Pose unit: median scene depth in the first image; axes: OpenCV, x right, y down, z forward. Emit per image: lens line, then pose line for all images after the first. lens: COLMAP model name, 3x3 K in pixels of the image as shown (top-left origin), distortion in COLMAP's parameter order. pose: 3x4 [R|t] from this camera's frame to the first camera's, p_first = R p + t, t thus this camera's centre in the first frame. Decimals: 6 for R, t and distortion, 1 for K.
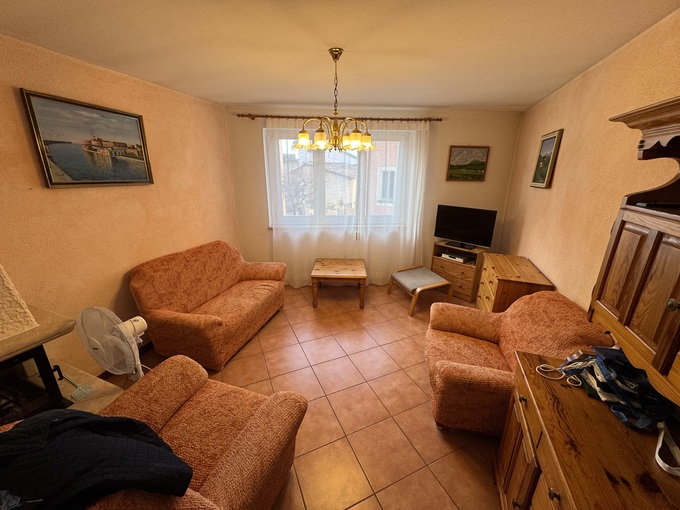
lens RADIAL K [[270.5, 0, 339.1], [0, 270.5, 254.9], [0, 0, 1]] dist [-0.002887, 0.000562]
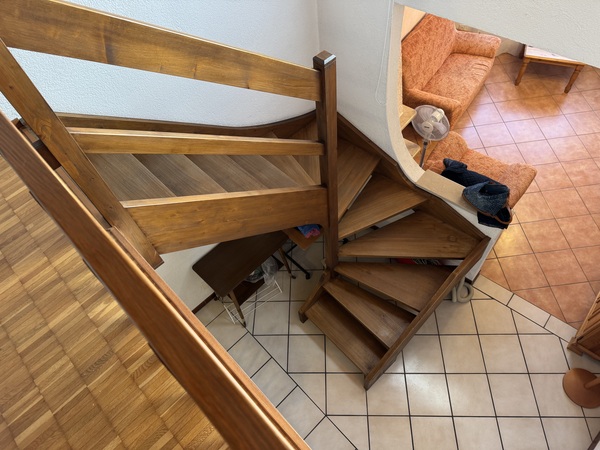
lens RADIAL K [[424.0, 0, 300.5], [0, 424.0, 228.6], [0, 0, 1]] dist [0.001227, -0.004179]
pose [[0.942573, 0.217398, -0.253562, -0.391796], [-0.006499, 0.770963, 0.636847, -0.473084], [0.333936, -0.598627, 0.728102, -0.902164]]
